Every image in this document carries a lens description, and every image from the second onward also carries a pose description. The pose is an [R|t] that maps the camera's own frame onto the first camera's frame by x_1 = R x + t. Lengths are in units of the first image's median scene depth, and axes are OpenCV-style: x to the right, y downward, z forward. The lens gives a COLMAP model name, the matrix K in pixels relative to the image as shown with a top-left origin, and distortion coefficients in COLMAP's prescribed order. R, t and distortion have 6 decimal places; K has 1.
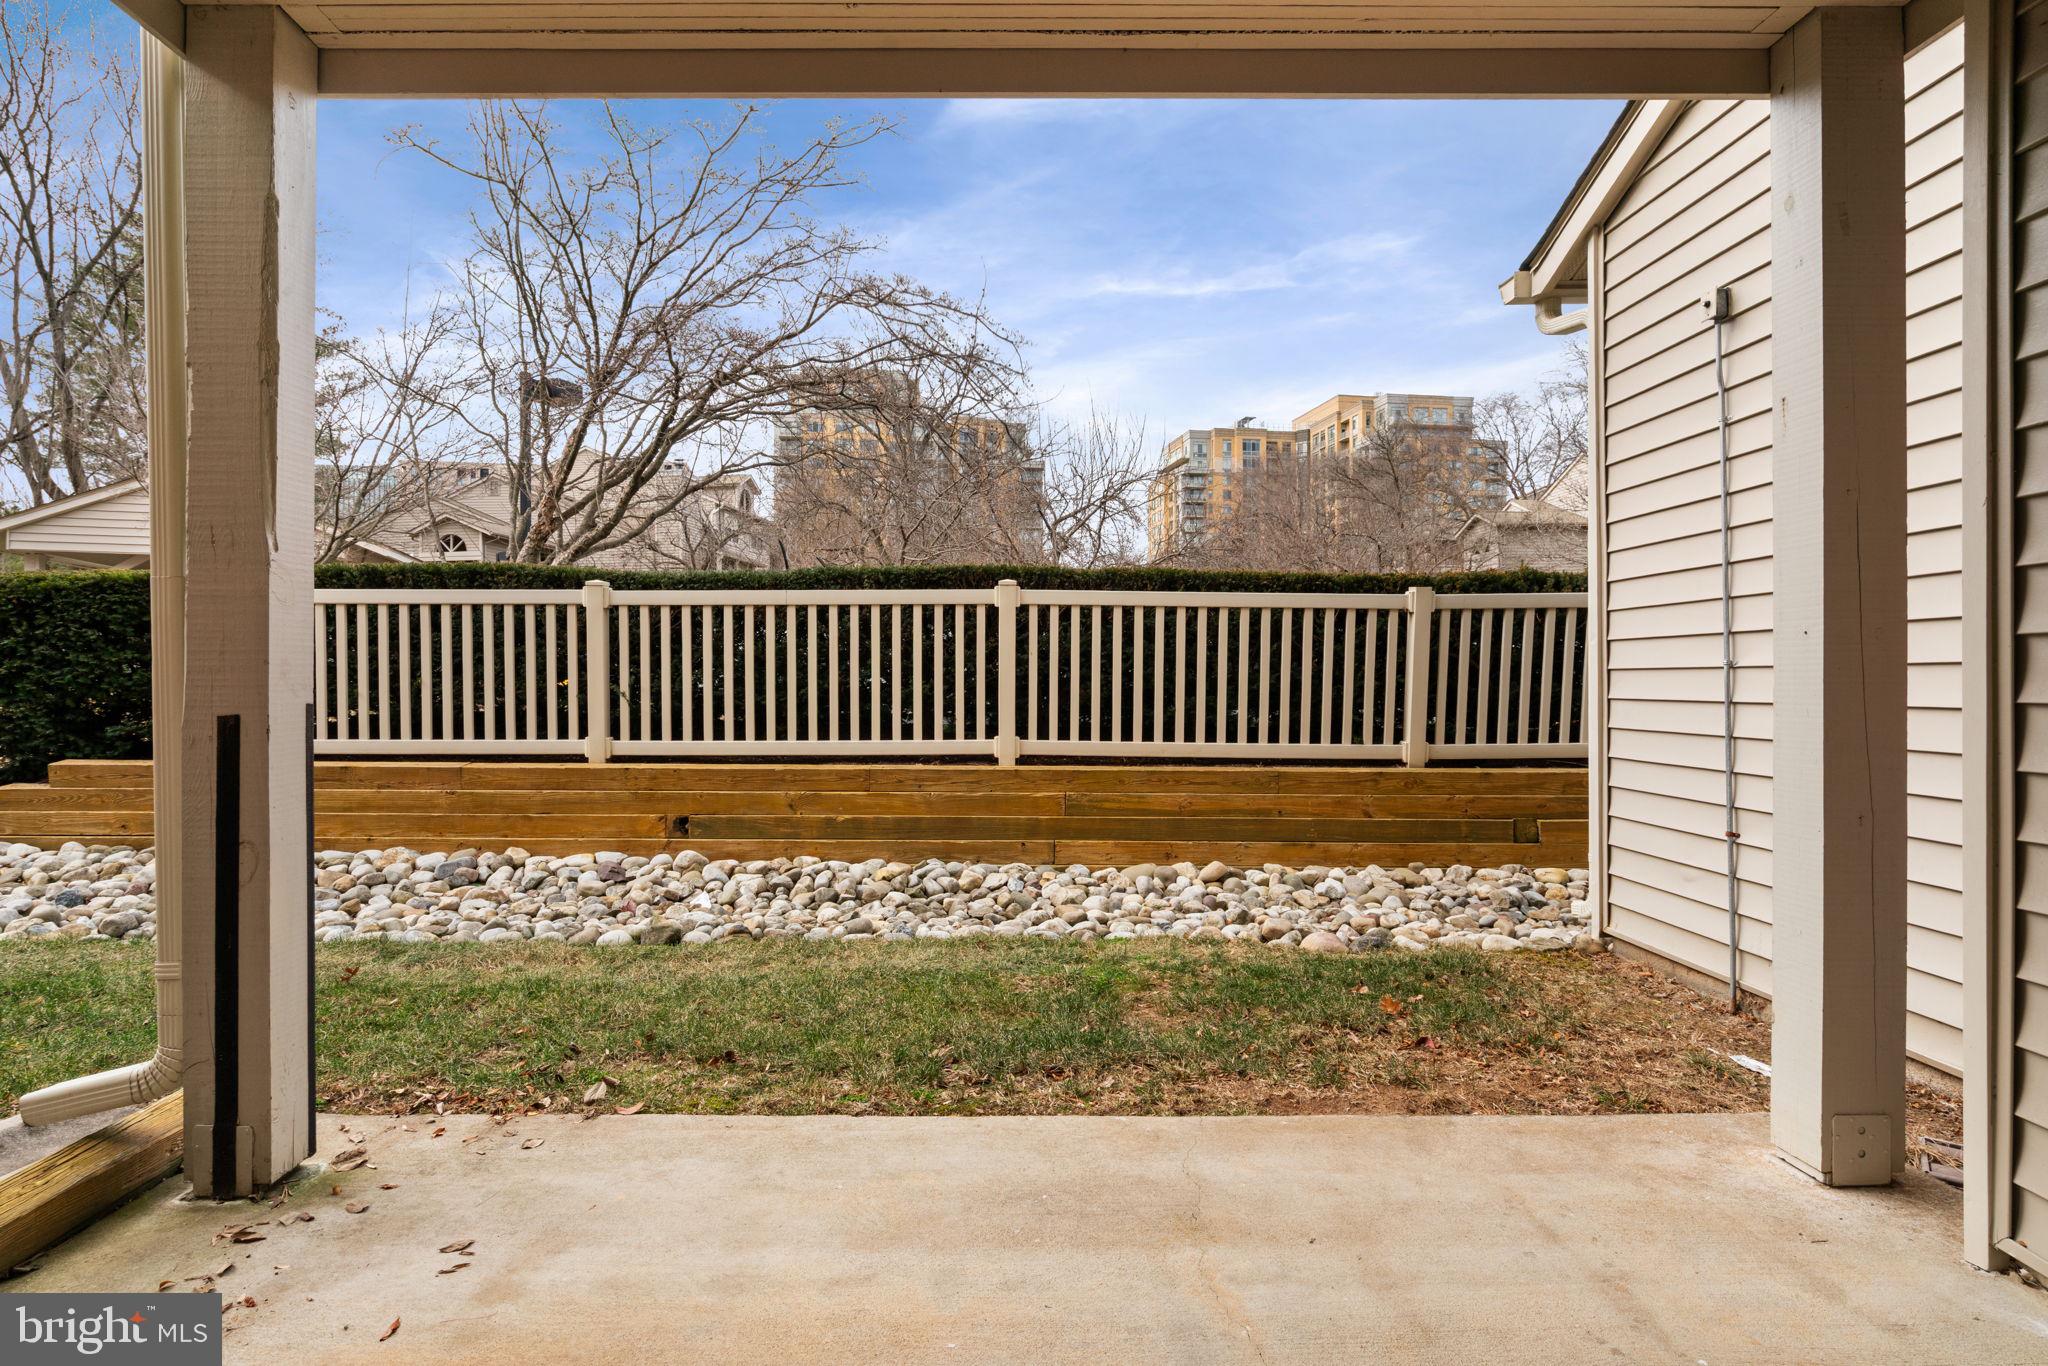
lens RADIAL K [[1019.1, 0, 977.8], [0, 1019.1, 678.3], [0, 0, 1]] dist [-0.001442, 0.000372]
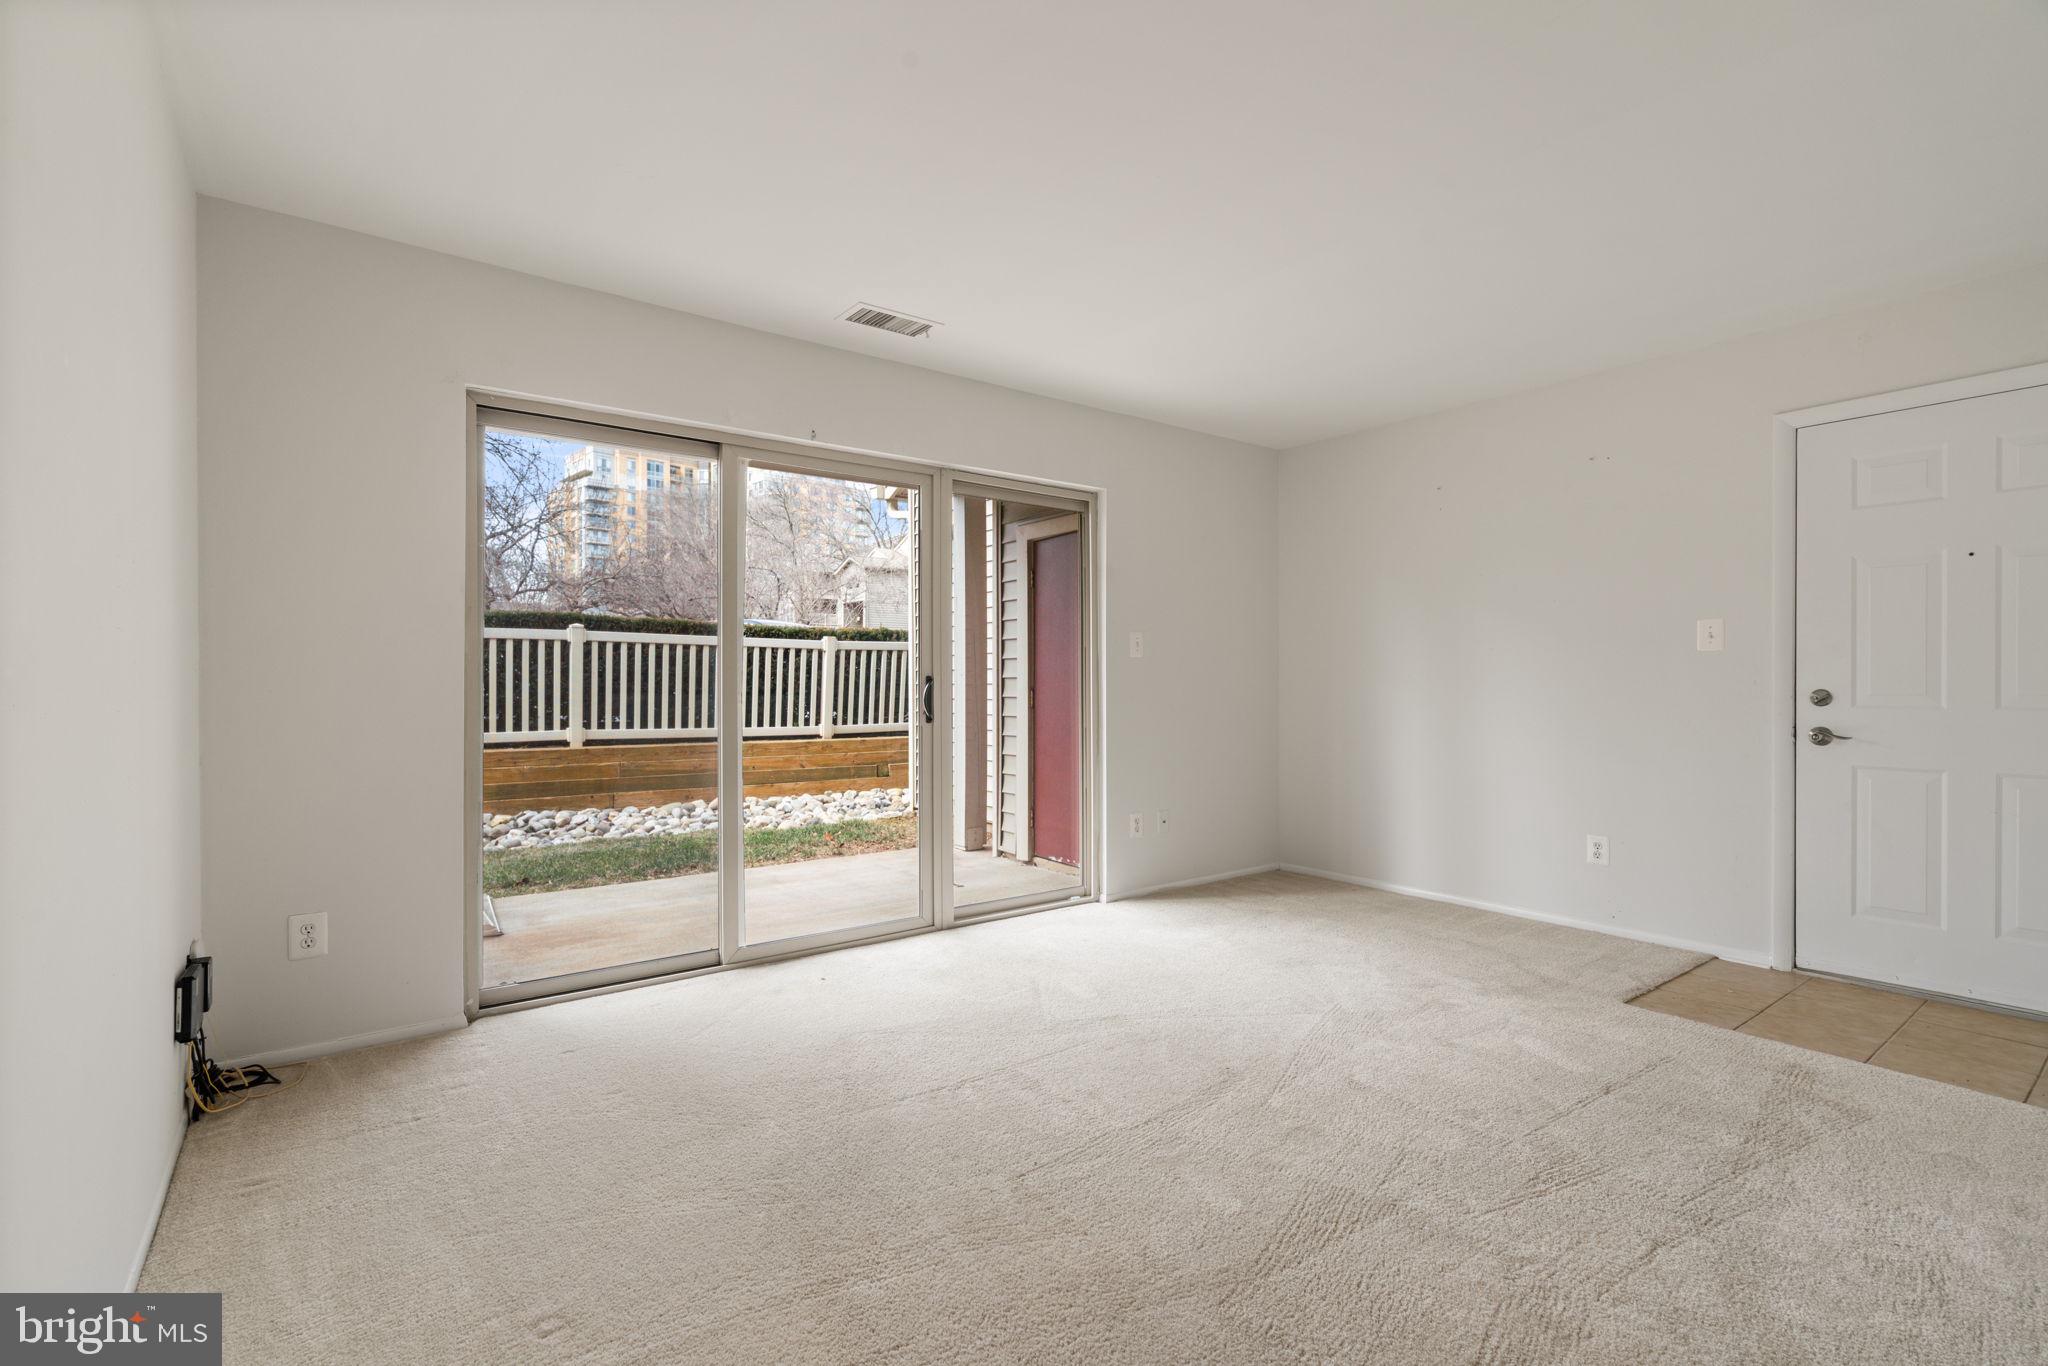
lens RADIAL K [[925.4, 0, 1021.9], [0, 925.4, 687.0], [0, 0, 1]] dist [-0.002051, 0.000559]
pose [[0.802014, -0.001854, 0.597303, -0.260145], [0.001126, 0.999998, 0.001593, -0.004553], [-0.597305, -0.000606, 0.802014, -0.493400]]
